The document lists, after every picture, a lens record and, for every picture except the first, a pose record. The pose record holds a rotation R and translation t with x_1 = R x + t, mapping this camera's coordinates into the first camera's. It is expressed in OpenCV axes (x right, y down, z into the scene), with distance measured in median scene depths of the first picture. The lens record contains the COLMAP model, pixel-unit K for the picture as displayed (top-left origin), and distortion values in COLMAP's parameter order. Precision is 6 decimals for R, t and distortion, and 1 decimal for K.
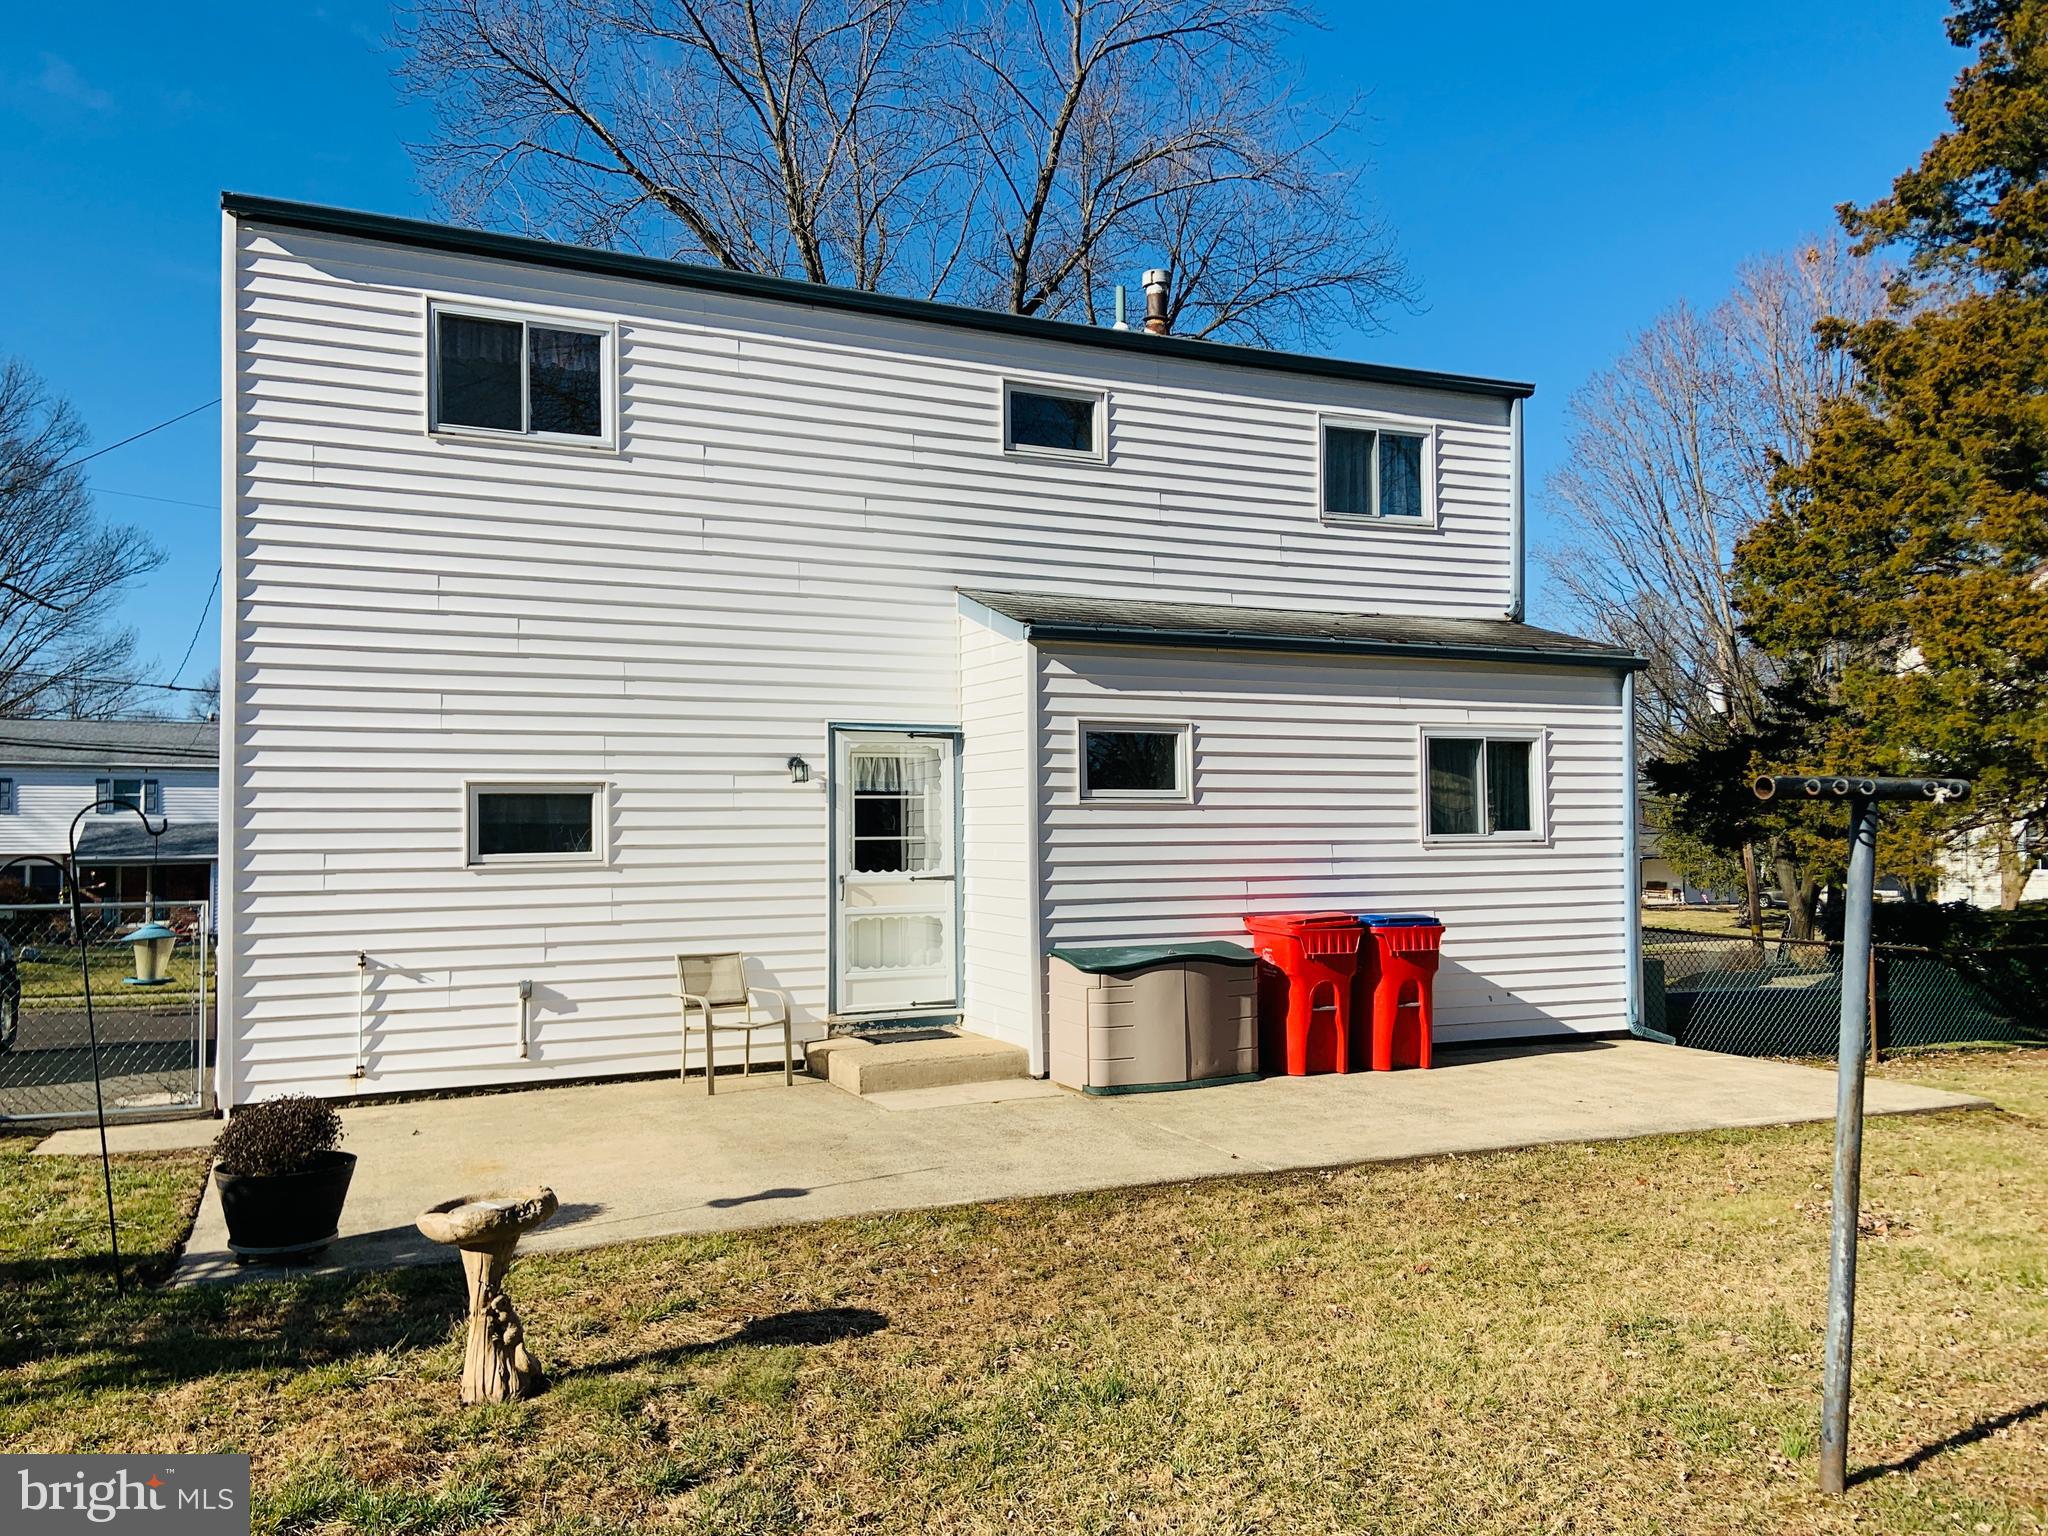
lens RADIAL K [[1537.9, 0, 1019.7], [0, 1537.9, 775.2], [0, 0, 1]] dist [0.122970, -0.144627]
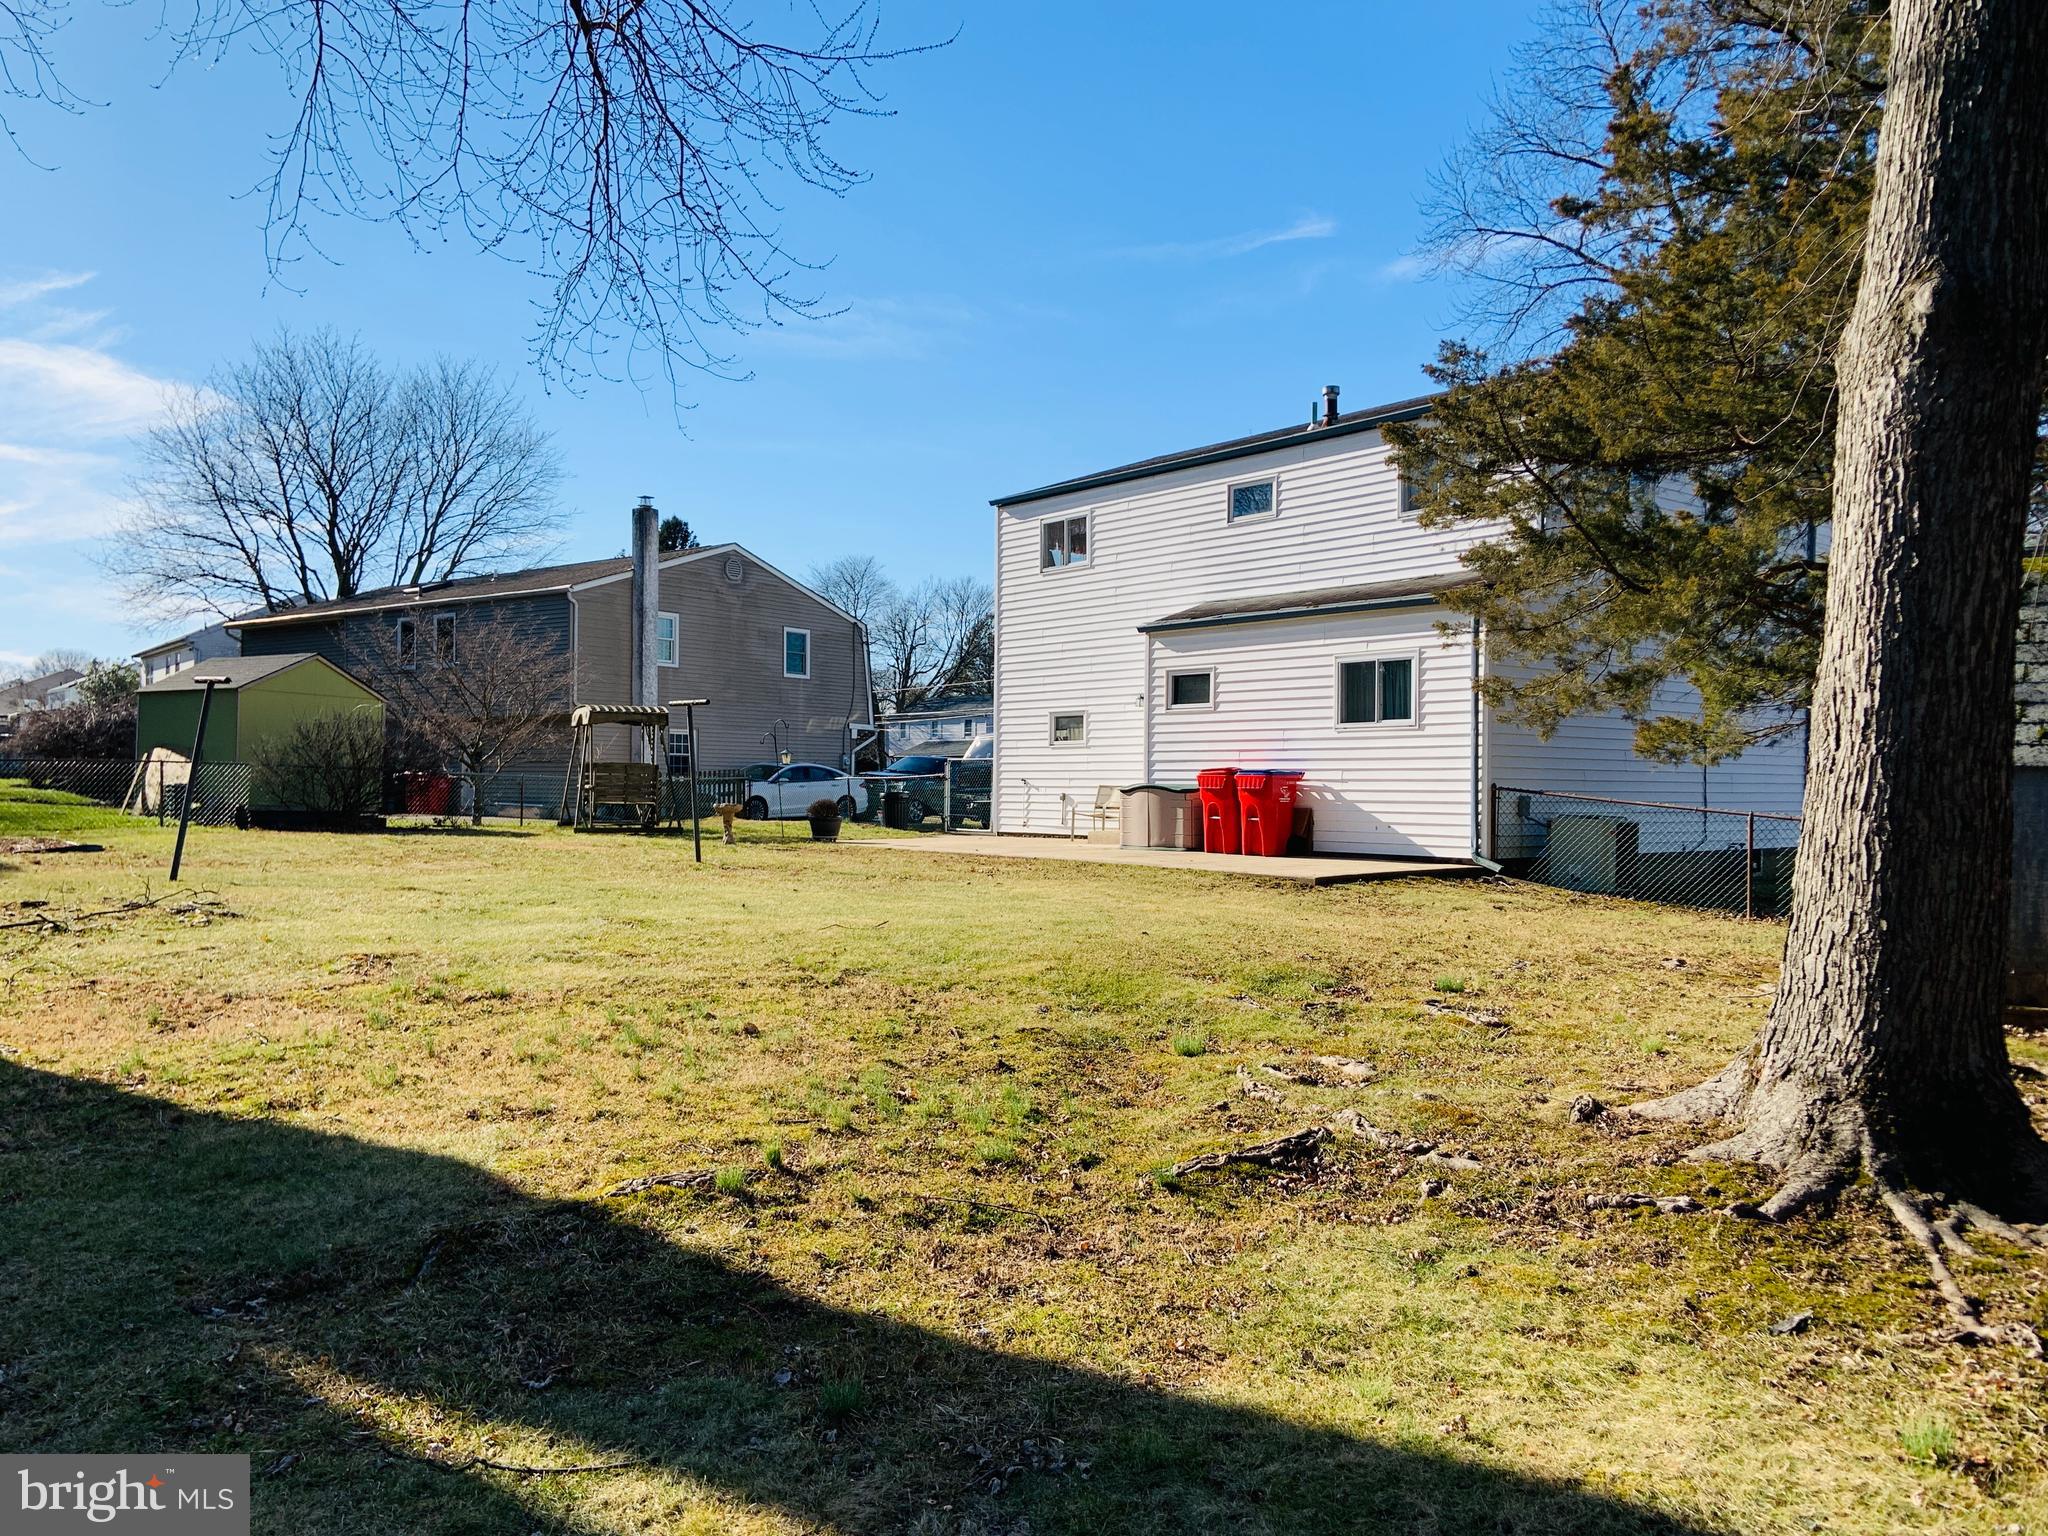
lens RADIAL K [[1537.9, 0, 1019.7], [0, 1537.9, 775.2], [0, 0, 1]] dist [0.122970, -0.144627]
pose [[0.275252, 0.004915, -0.961360, 1.827590], [0.027570, 0.999535, 0.013004, 0.065873], [0.960977, -0.030084, 0.274989, 0.256012]]
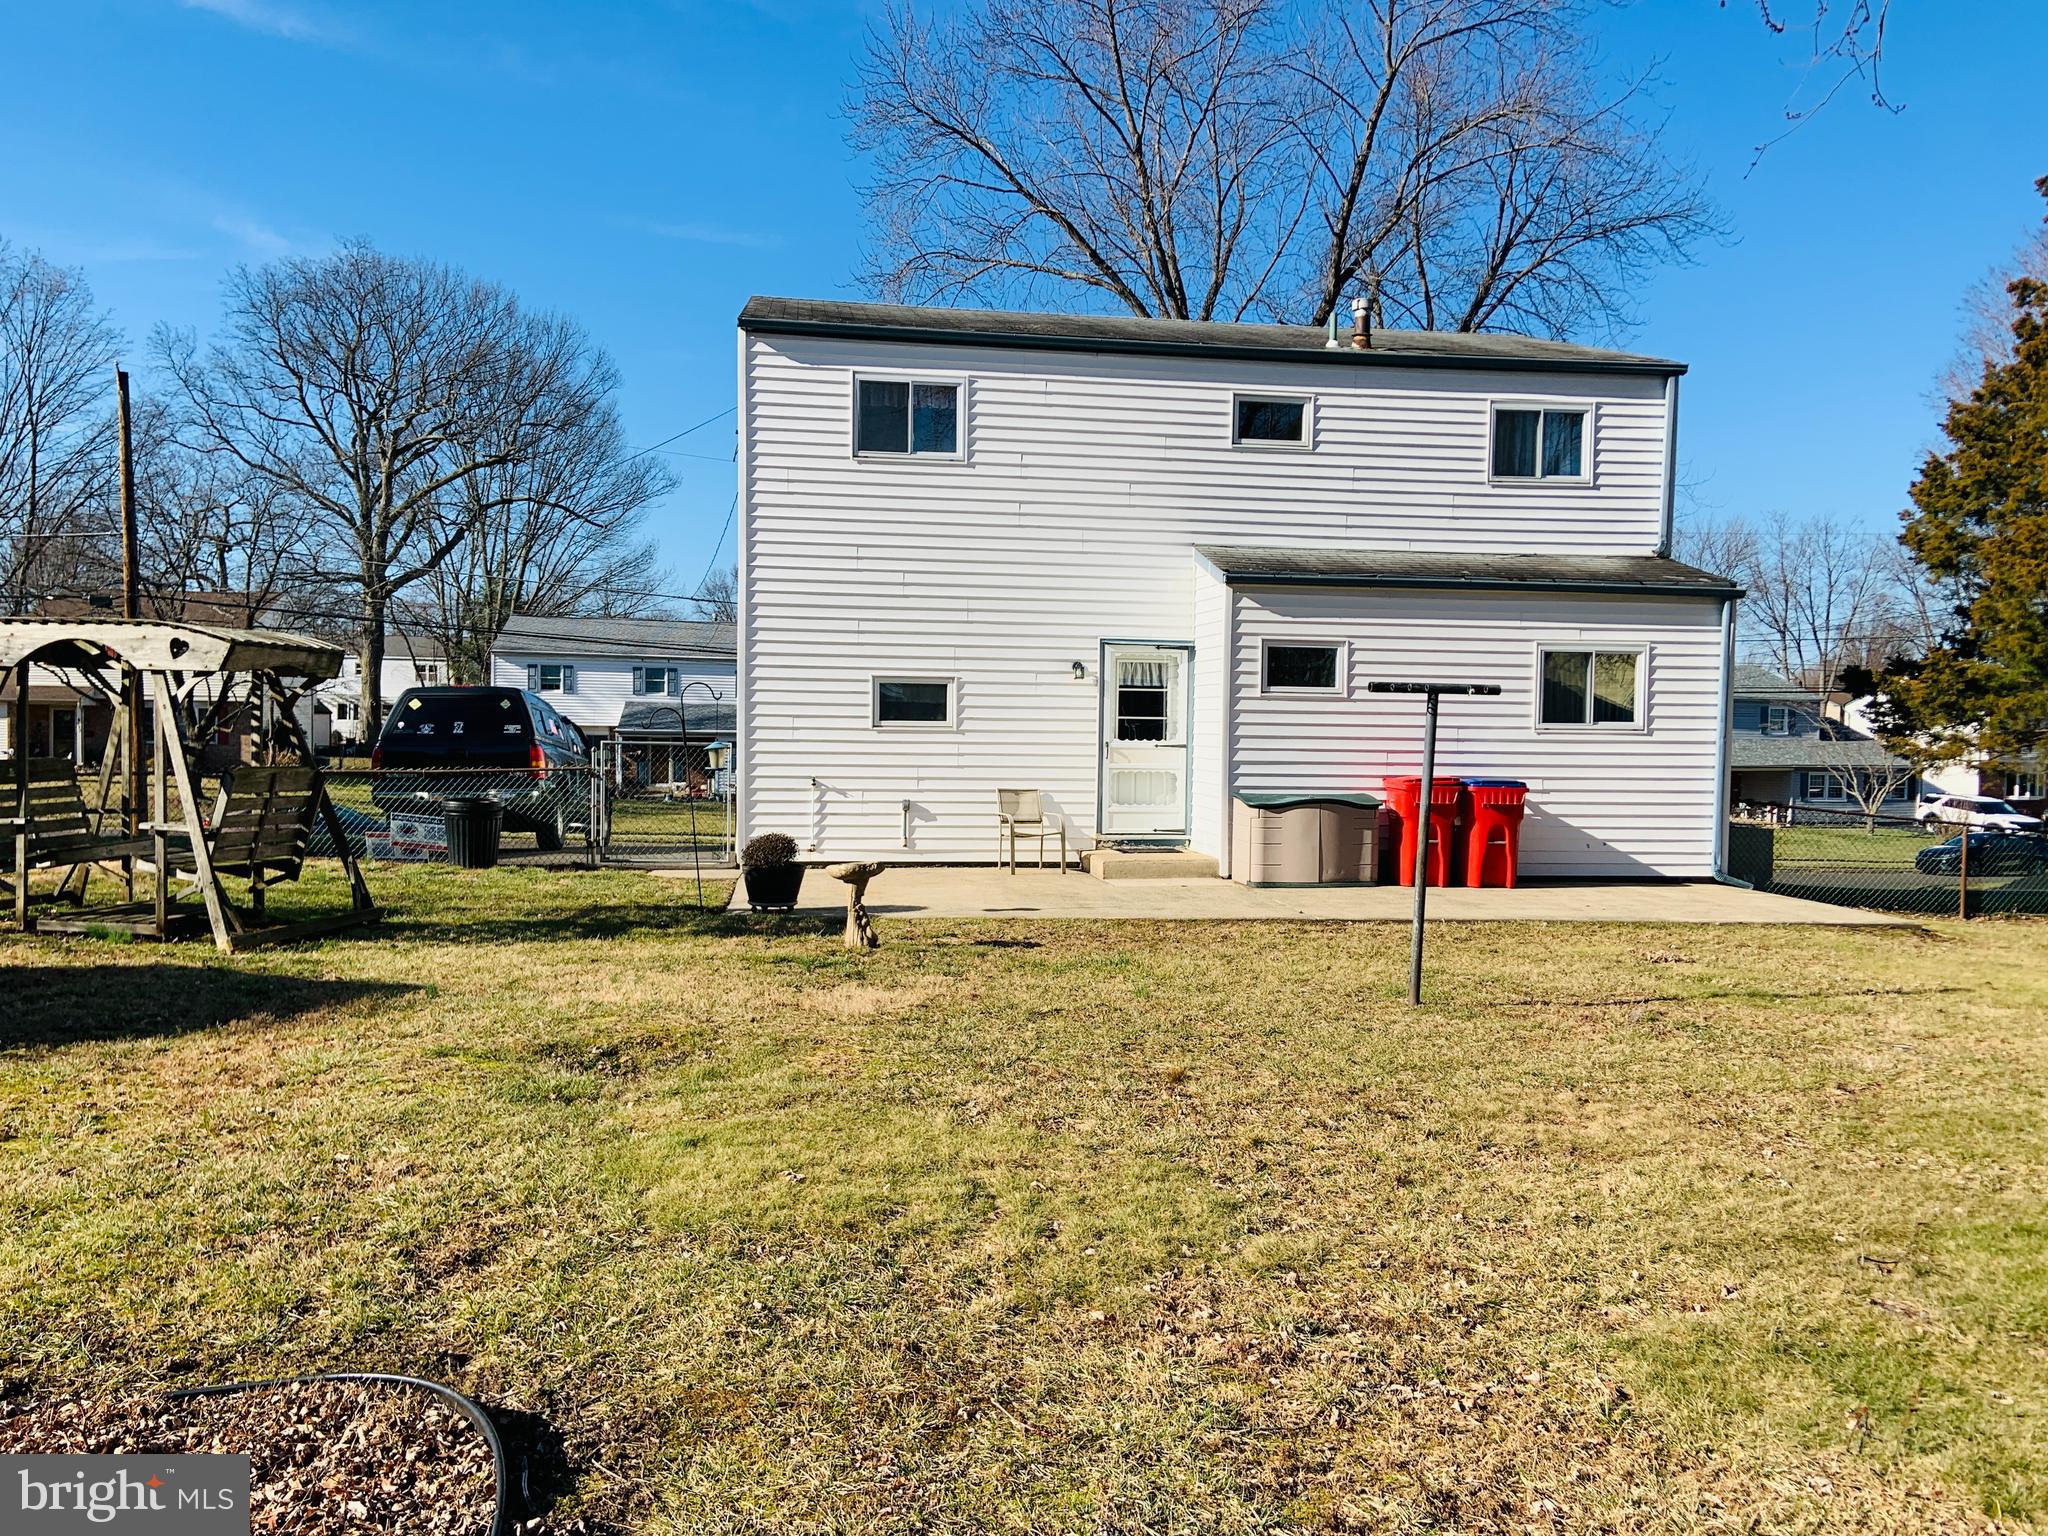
lens RADIAL K [[1537.9, 0, 1019.7], [0, 1537.9, 775.2], [0, 0, 1]] dist [0.122970, -0.144627]
pose [[0.961731, 0.031590, -0.272170, 0.211427], [-0.013169, 0.997513, 0.069243, -0.004834], [0.273680, -0.063009, 0.959755, -0.457826]]
